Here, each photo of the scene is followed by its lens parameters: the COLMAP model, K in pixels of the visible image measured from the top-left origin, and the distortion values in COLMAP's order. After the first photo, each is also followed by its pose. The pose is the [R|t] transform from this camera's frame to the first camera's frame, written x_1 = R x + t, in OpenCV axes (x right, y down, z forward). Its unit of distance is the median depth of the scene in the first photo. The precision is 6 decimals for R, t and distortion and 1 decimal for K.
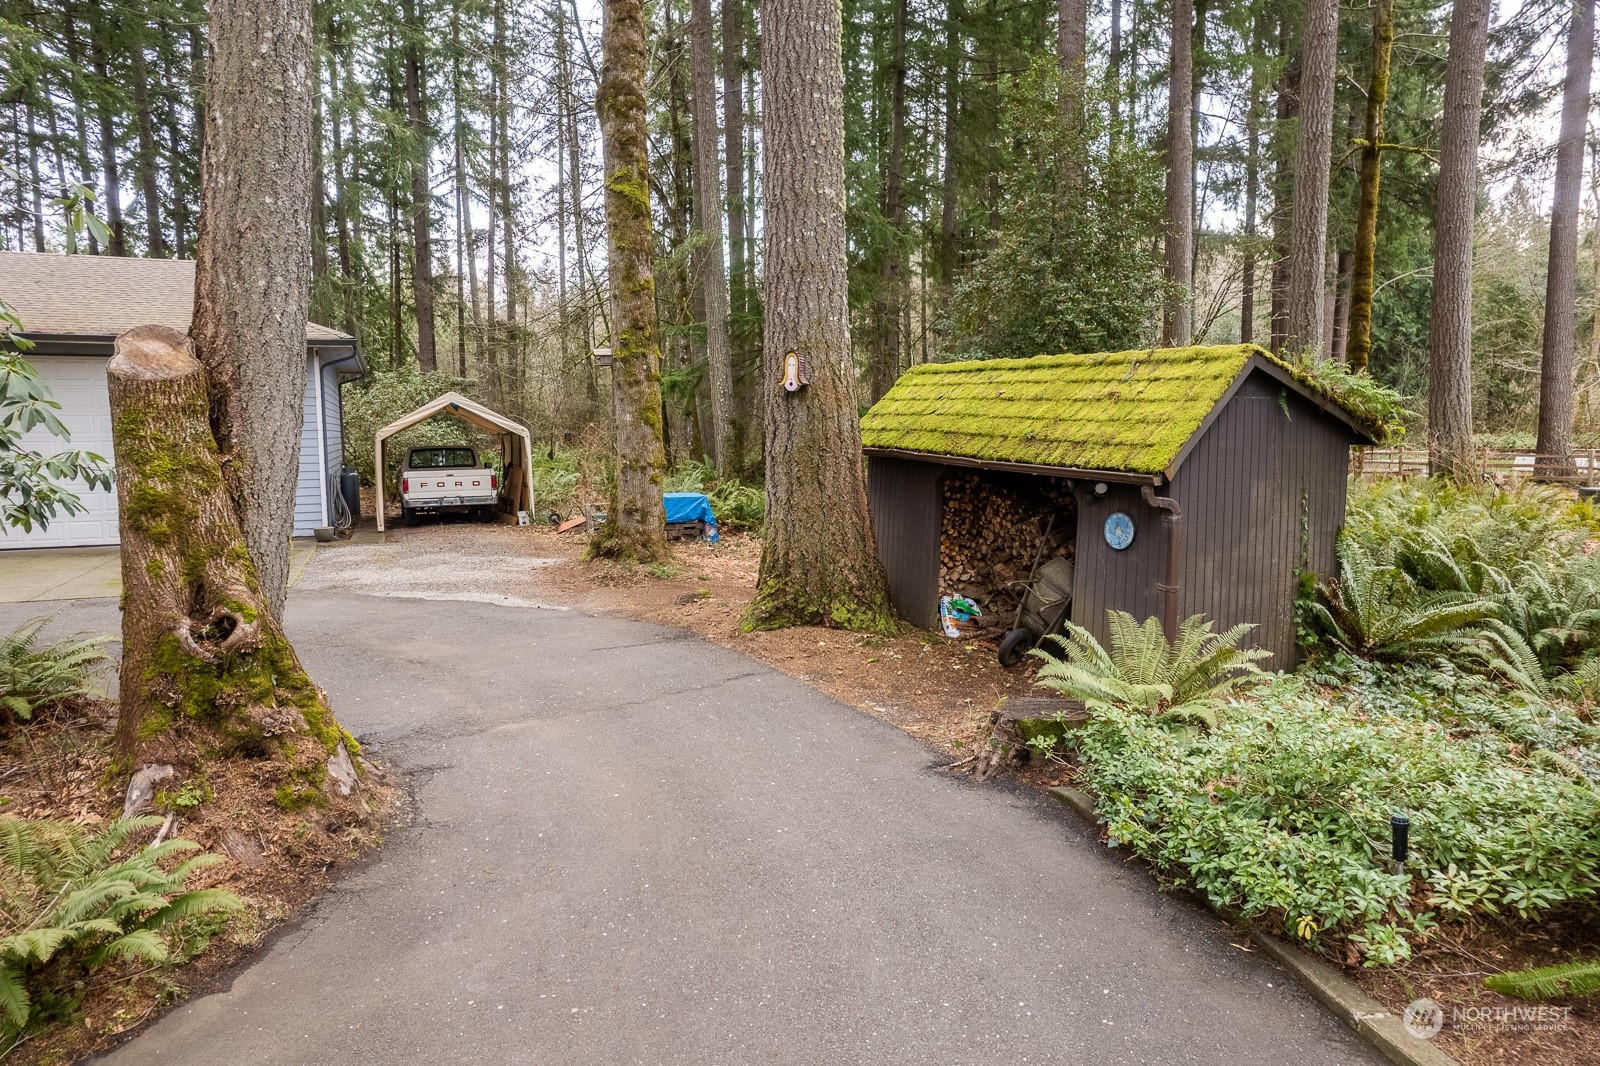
lens RADIAL K [[1030.4, 0, 800.0], [0, 1030.4, 533.0], [0, 0, 1]] dist [-0.069840, 0.066950]
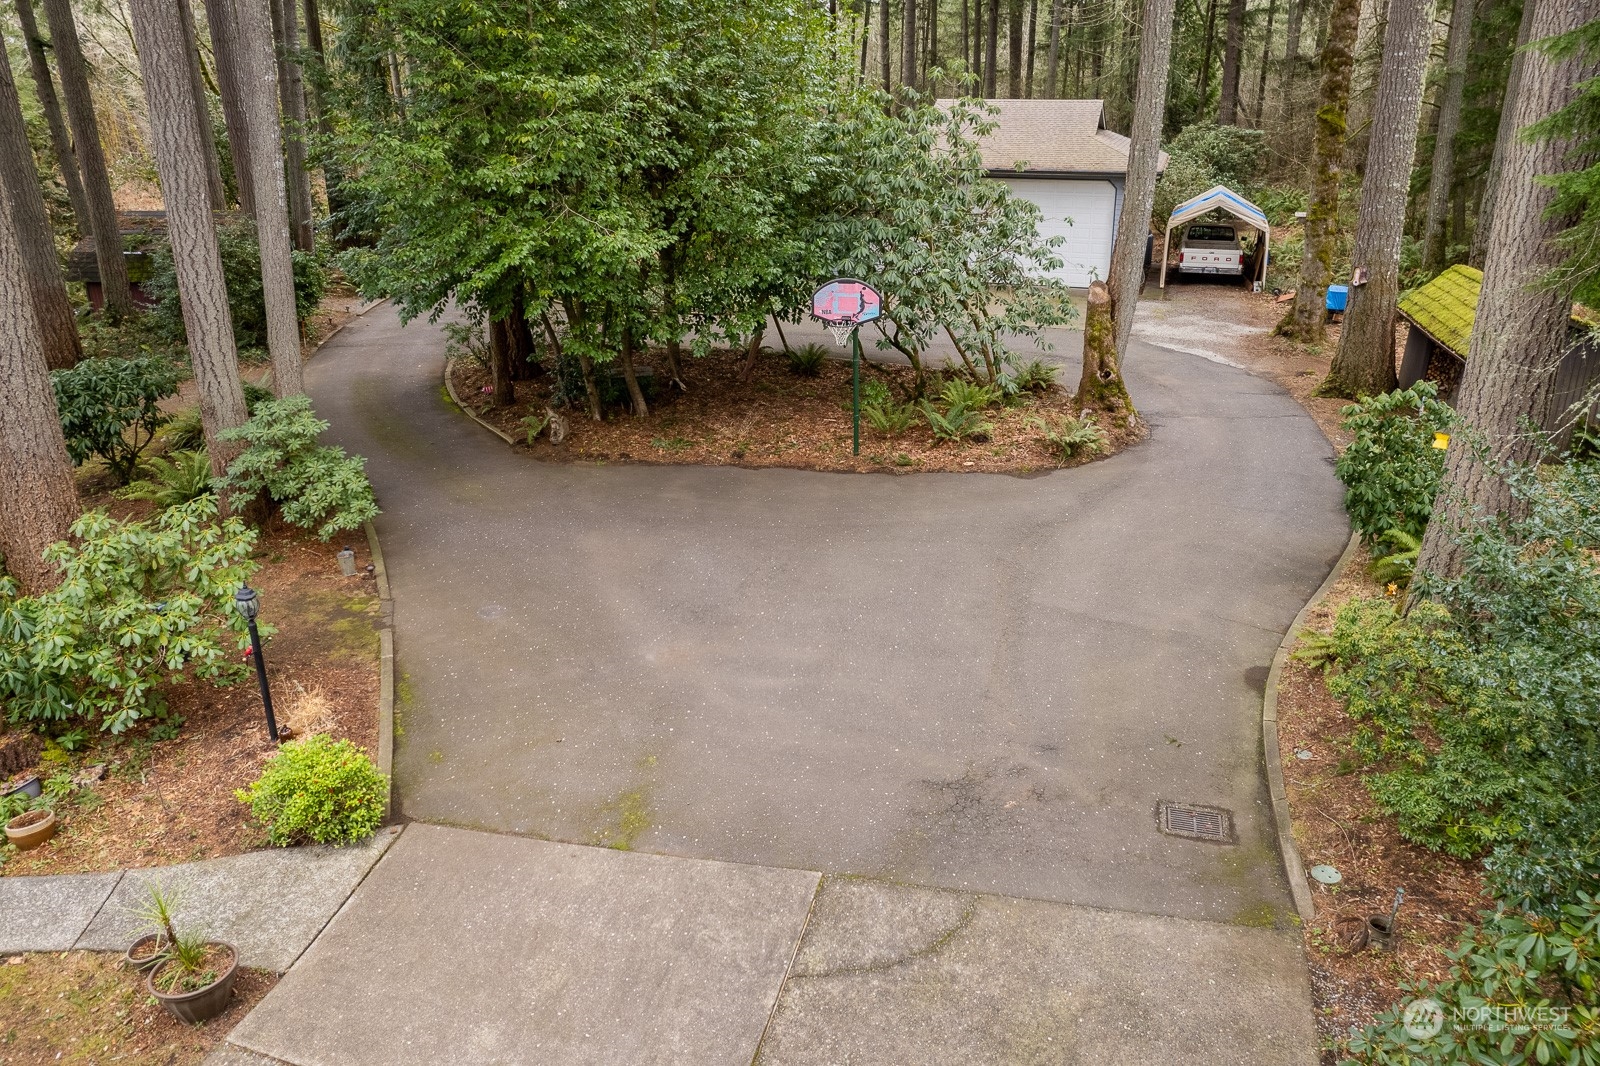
lens RADIAL K [[1150.3, 0, 805.0], [0, 1150.3, 490.5], [0, 0, 1]] dist [-0.041990, 0.000953]
pose [[0.767680, 0.221869, -0.601201, 0.483857], [-0.067150, 0.960840, 0.268846, -0.225471], [0.637306, -0.166017, 0.752515, -1.189247]]
